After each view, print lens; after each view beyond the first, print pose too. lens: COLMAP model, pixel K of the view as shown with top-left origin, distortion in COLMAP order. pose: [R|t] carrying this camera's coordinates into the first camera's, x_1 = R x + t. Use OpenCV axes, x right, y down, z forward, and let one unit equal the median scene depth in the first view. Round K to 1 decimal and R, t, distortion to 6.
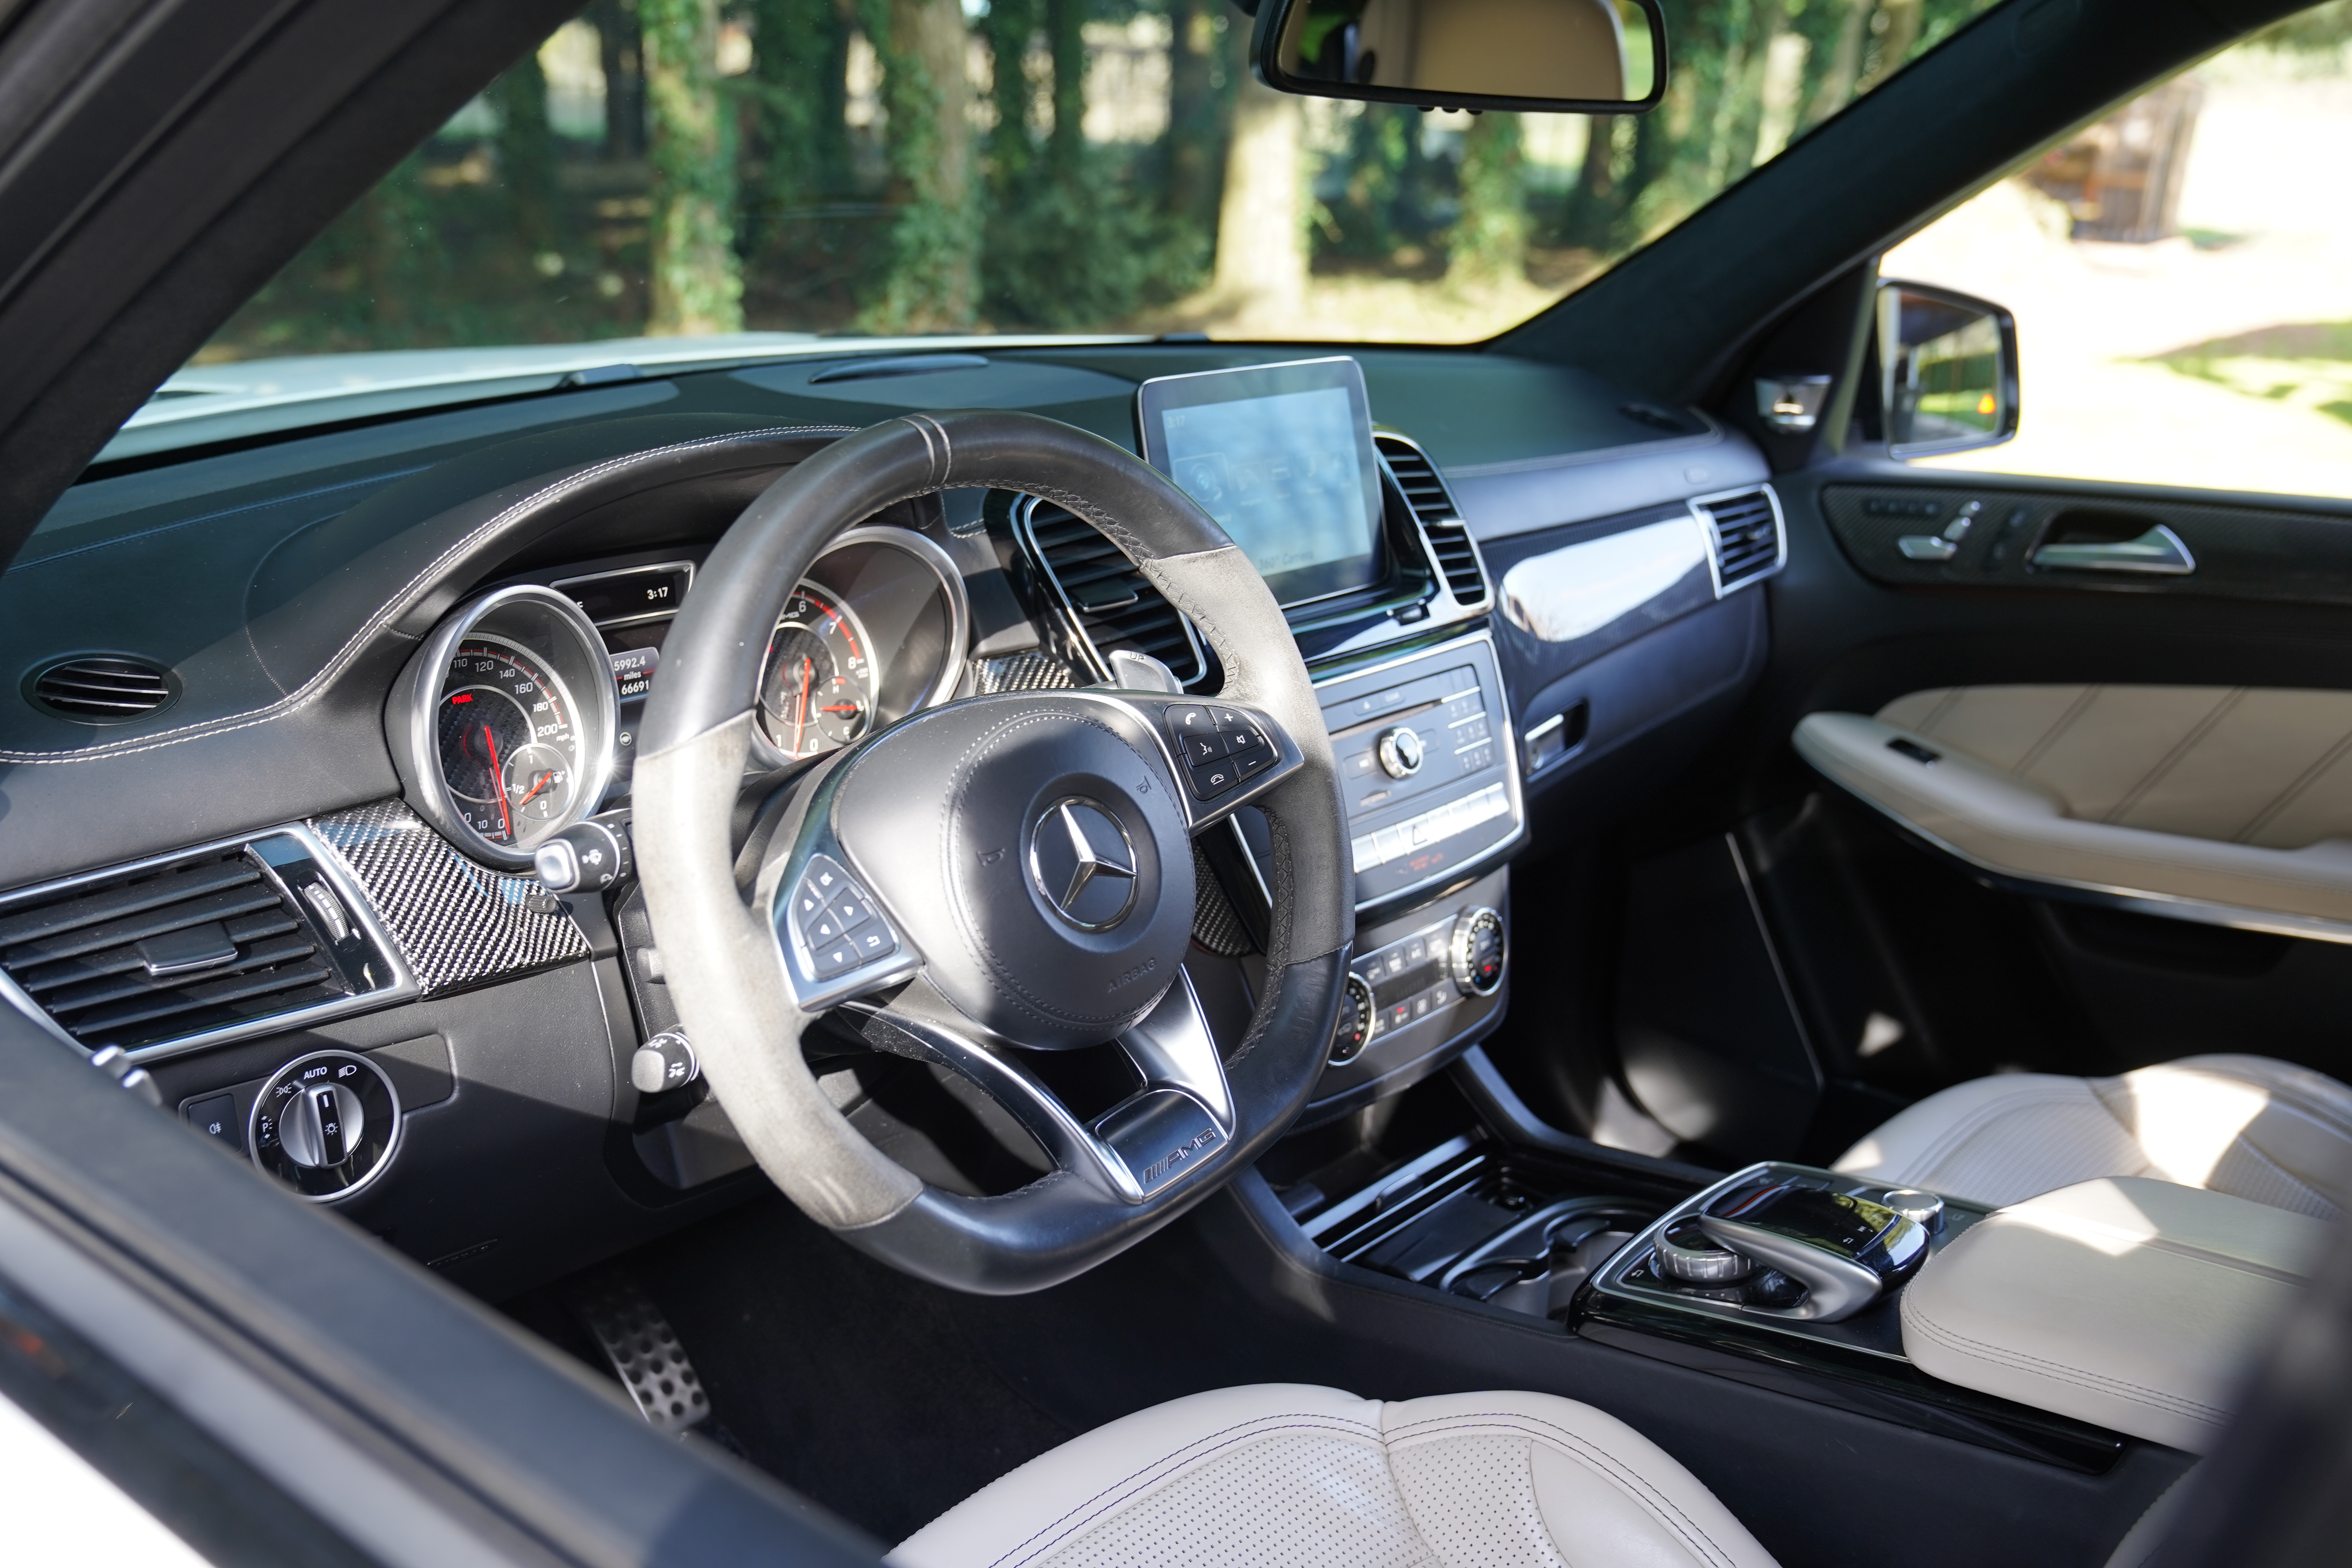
lens RADIAL K [[2235.8, 0, 1176.0], [0, 2235.8, 784.0], [0, 0, 1]] dist [-0.014413, 0.006986]
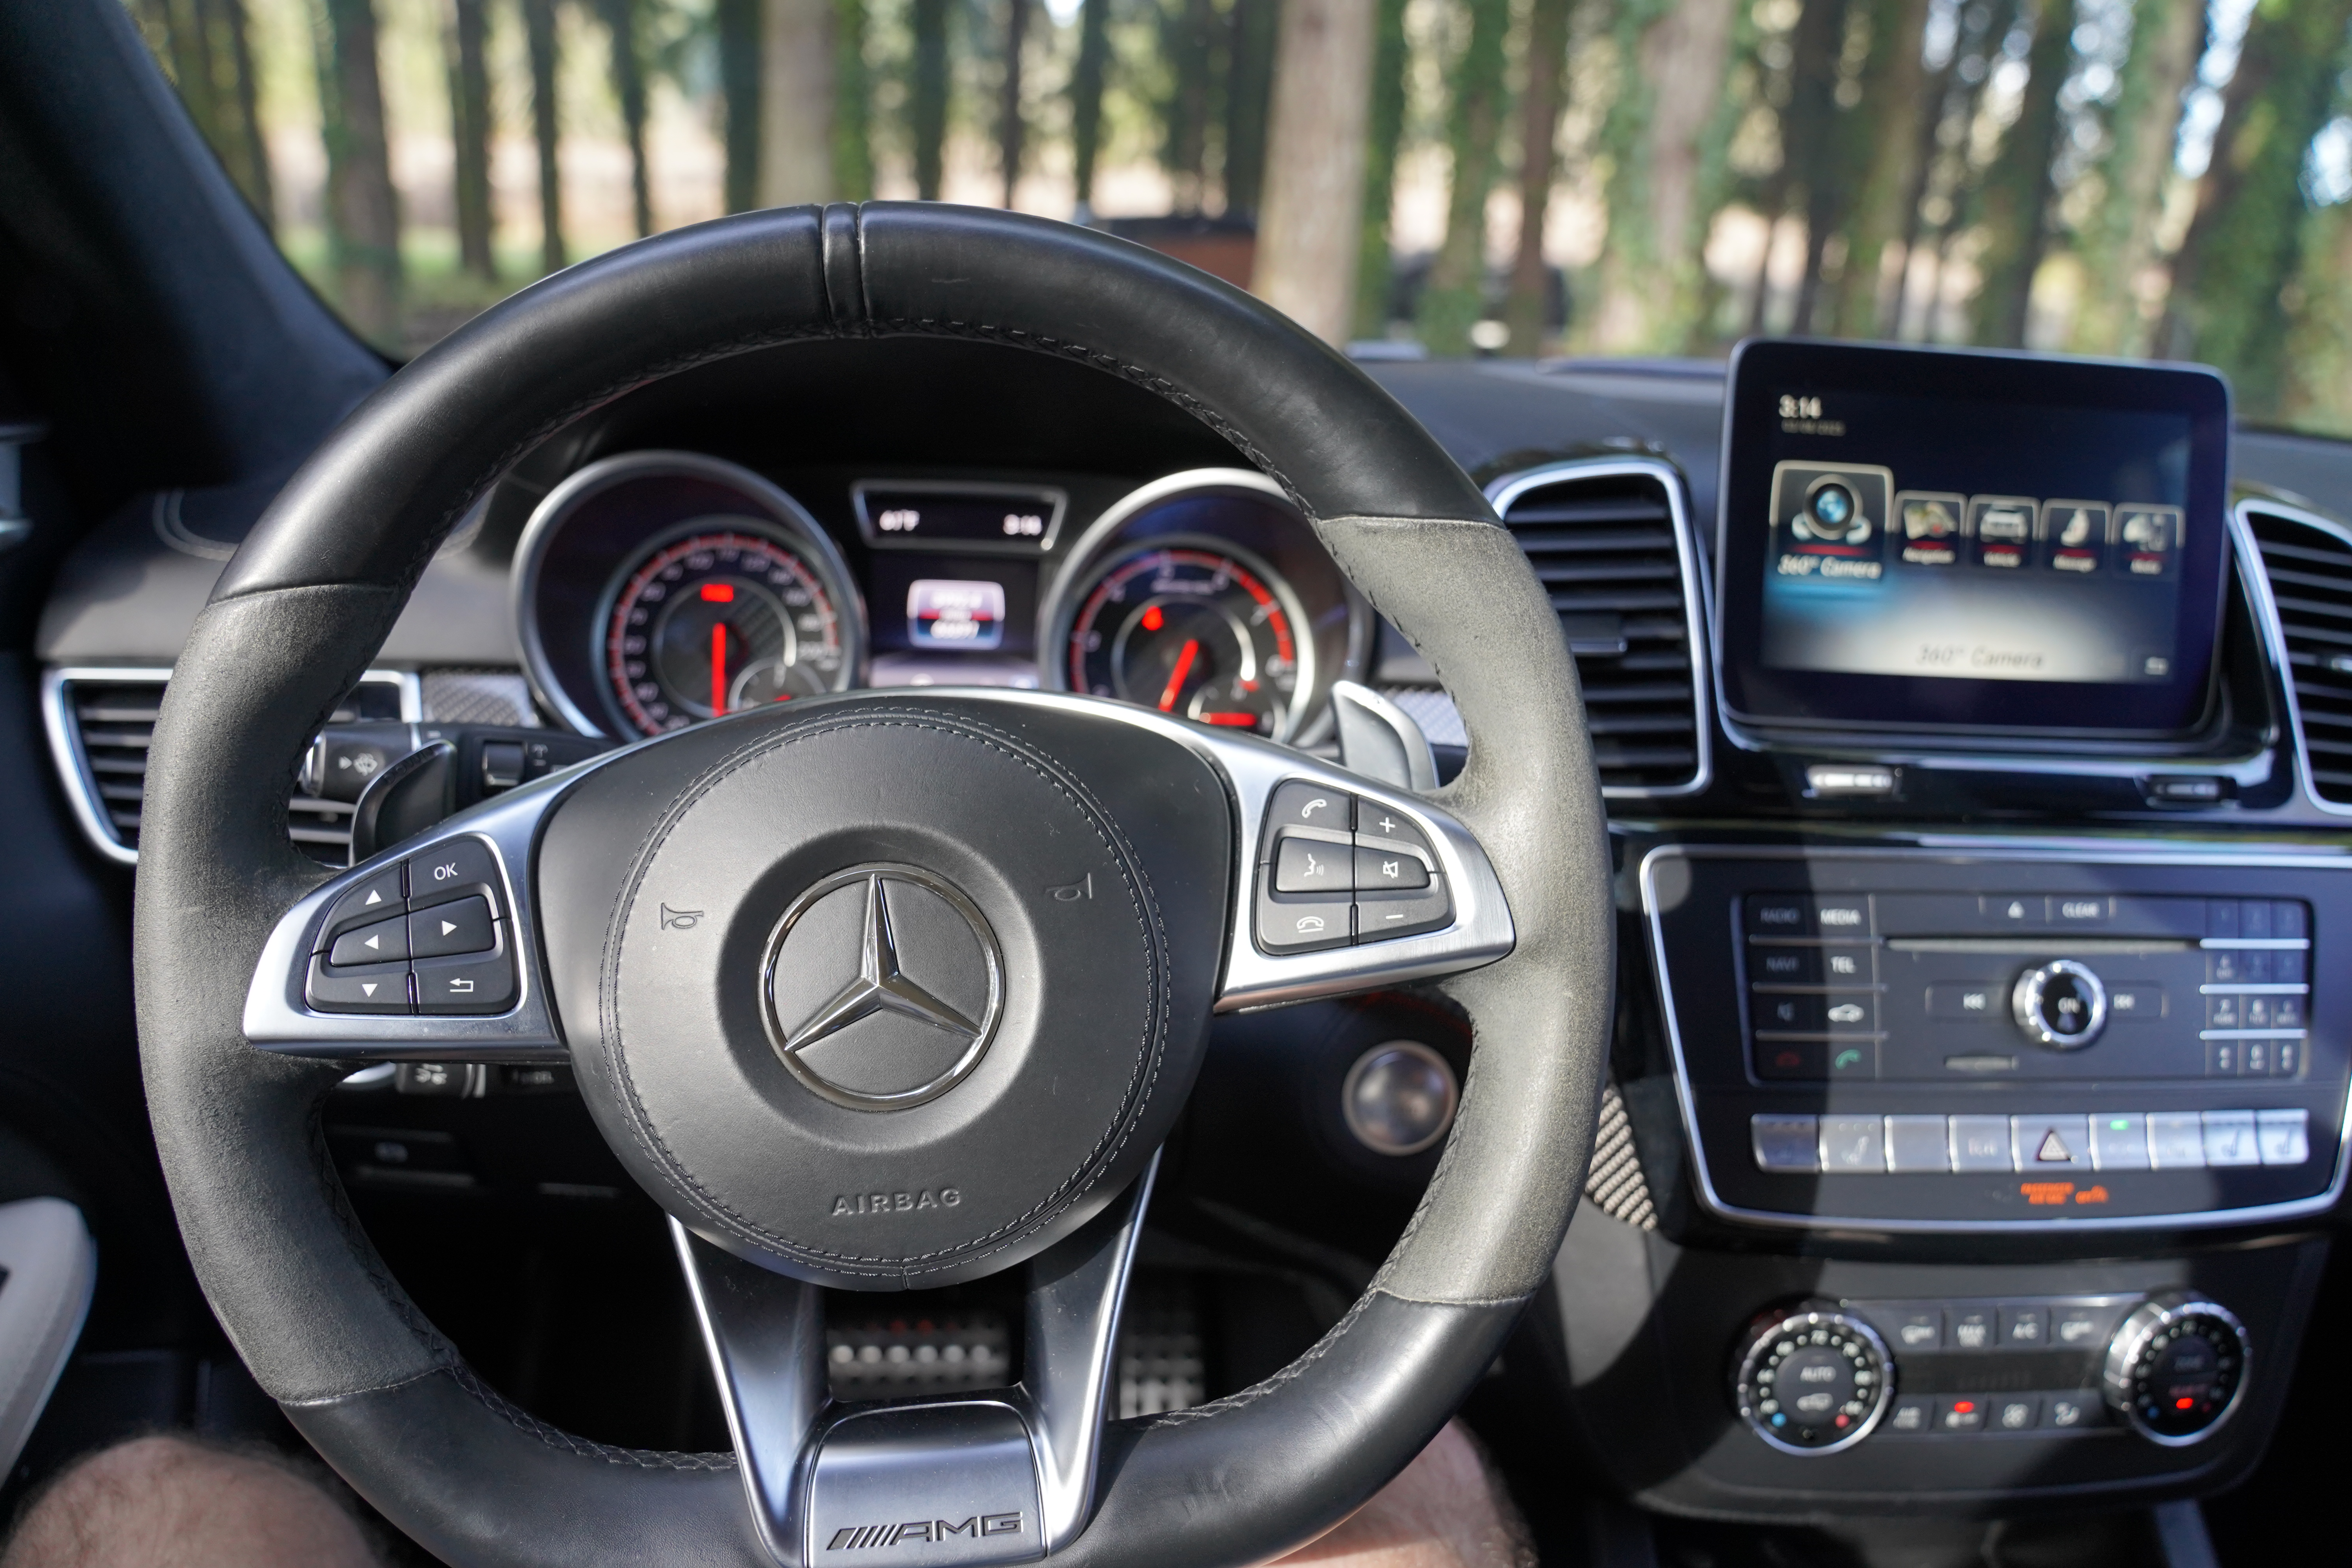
lens RADIAL K [[1629.4, 0, 1176.0], [0, 1629.4, 784.0], [0, 0, 1]] dist [-0.128373, 0.102216]
pose [[0.722894, 0.227672, -0.652372, 0.217151], [-0.240833, 0.967970, 0.070946, -0.049646], [0.647629, 0.105826, 0.754571, 0.601266]]
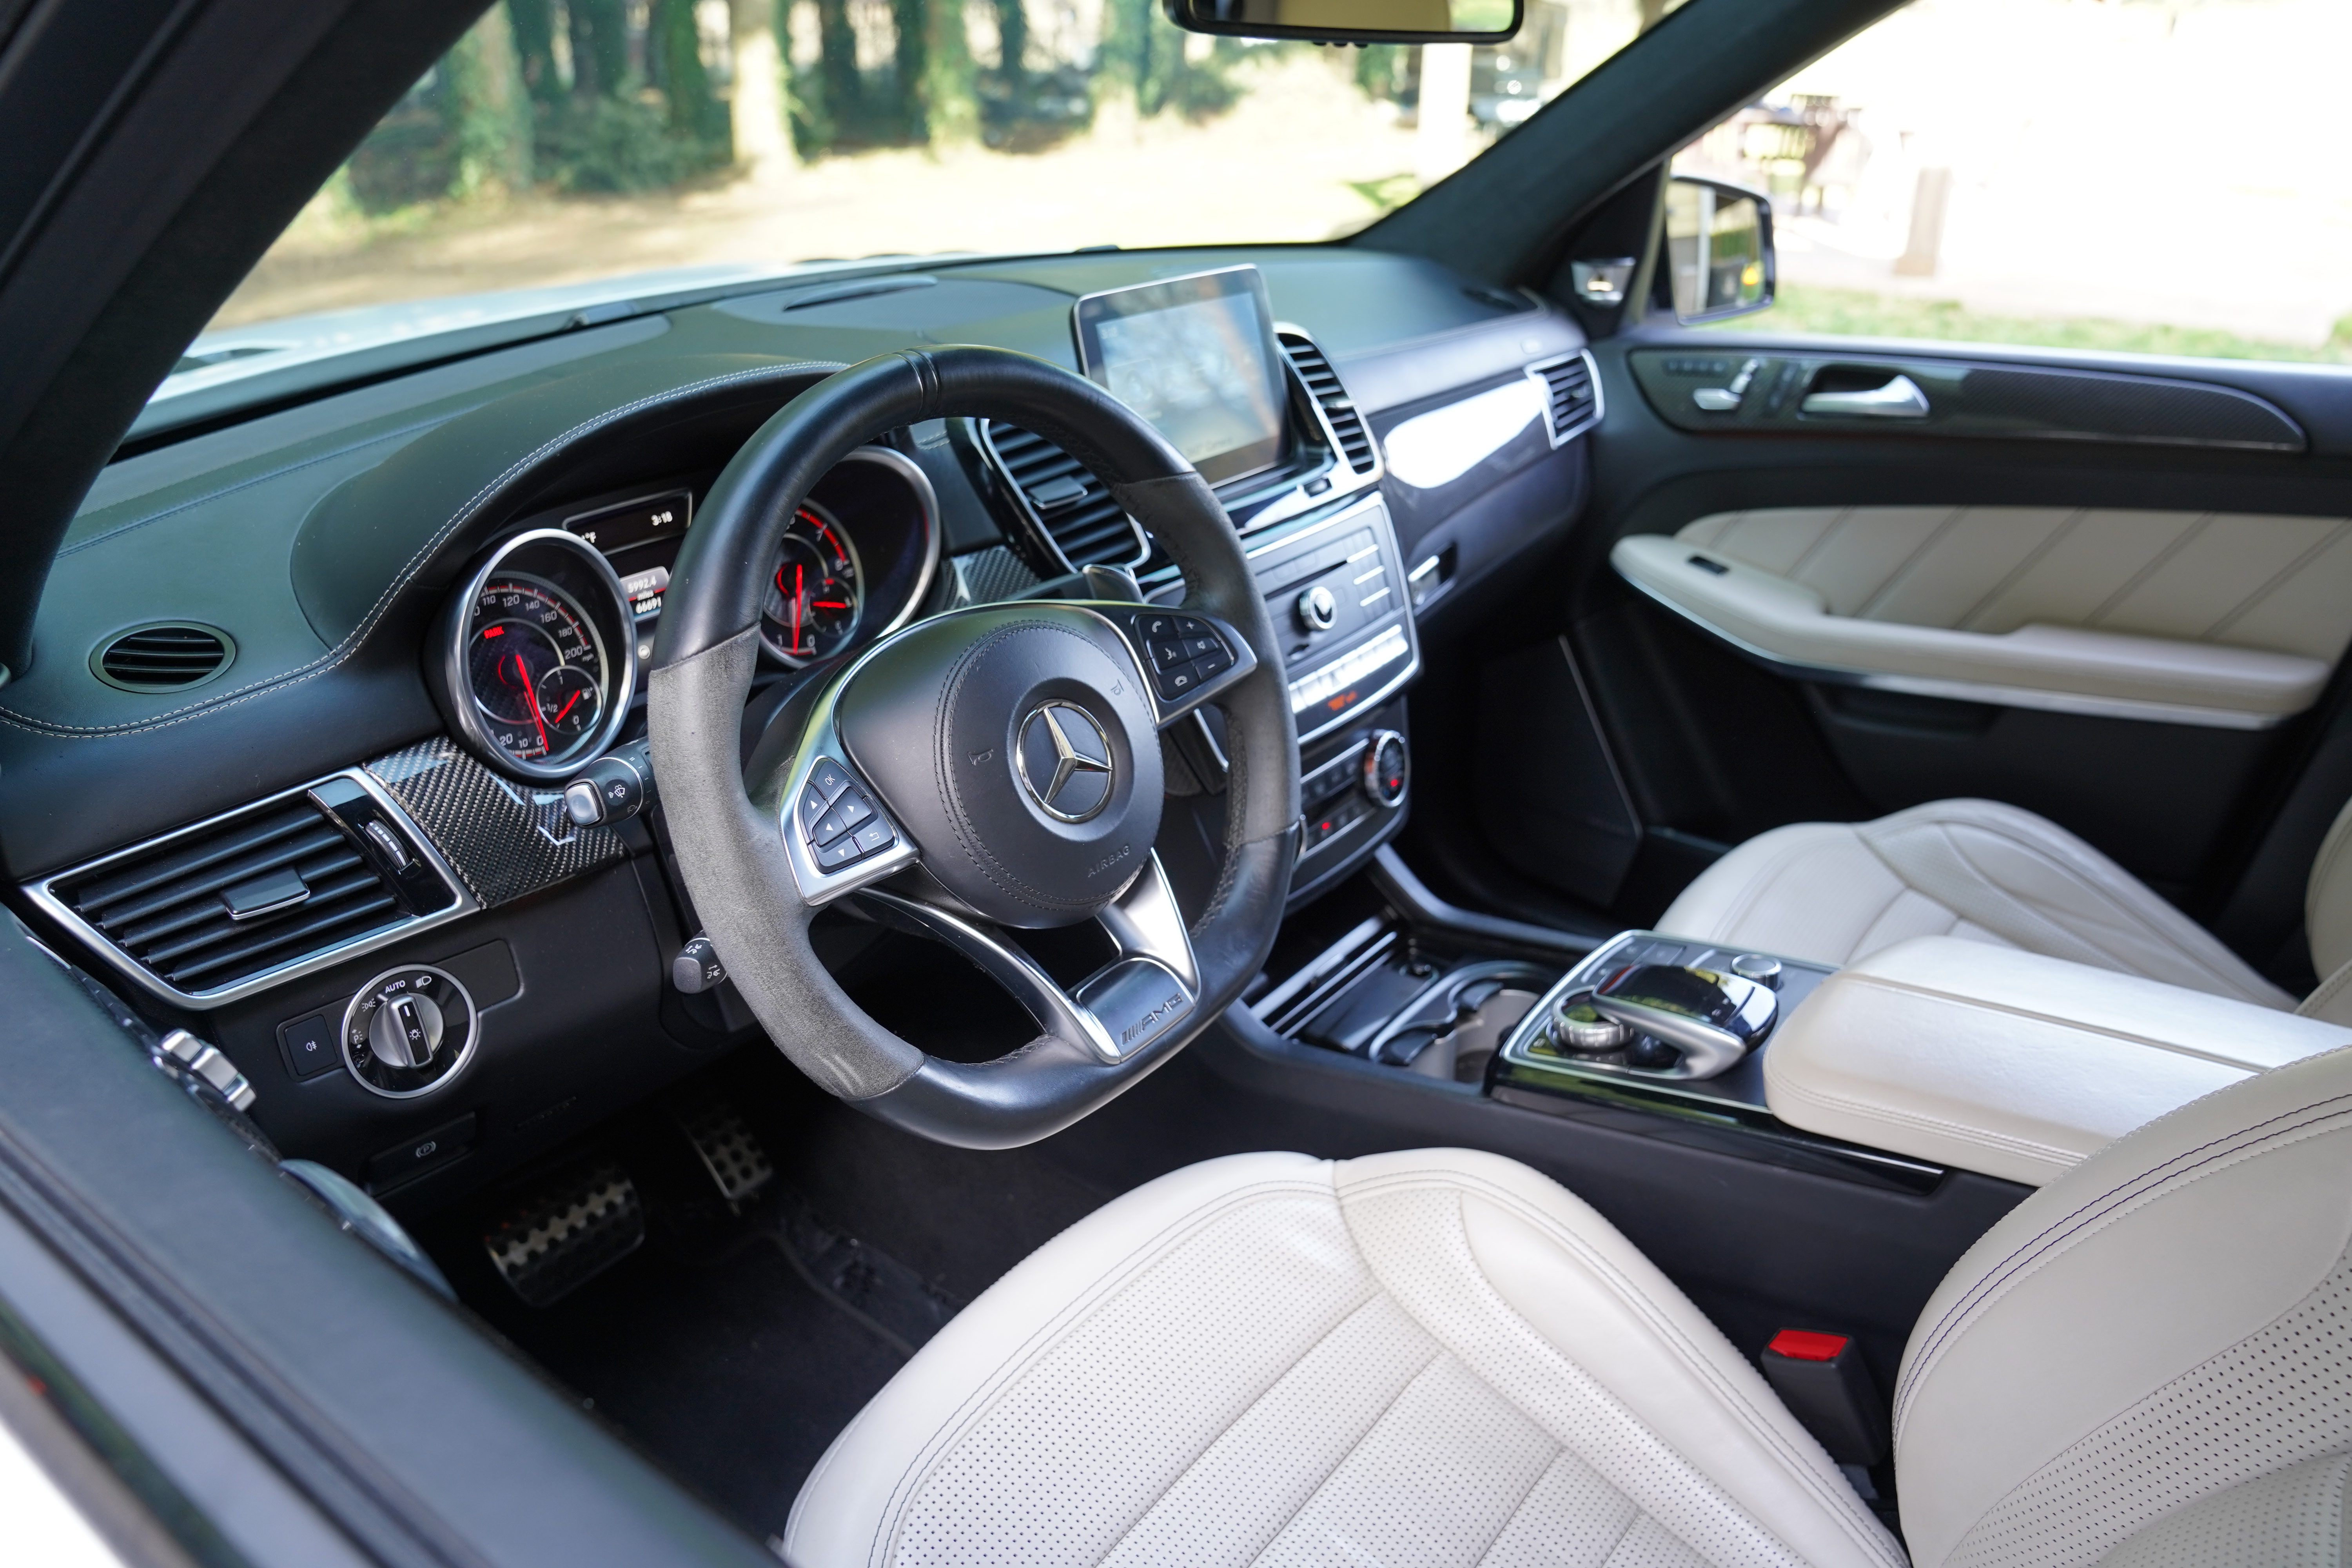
lens RADIAL K [[1671.6, 0, 1176.0], [0, 1671.6, 784.0], [0, 0, 1]] dist [-0.126960, 0.080624]
pose [[0.996967, -0.061972, 0.047078, -0.022123], [0.055382, 0.989929, 0.130282, -0.047129], [-0.054678, -0.127279, 0.990359, 0.151260]]
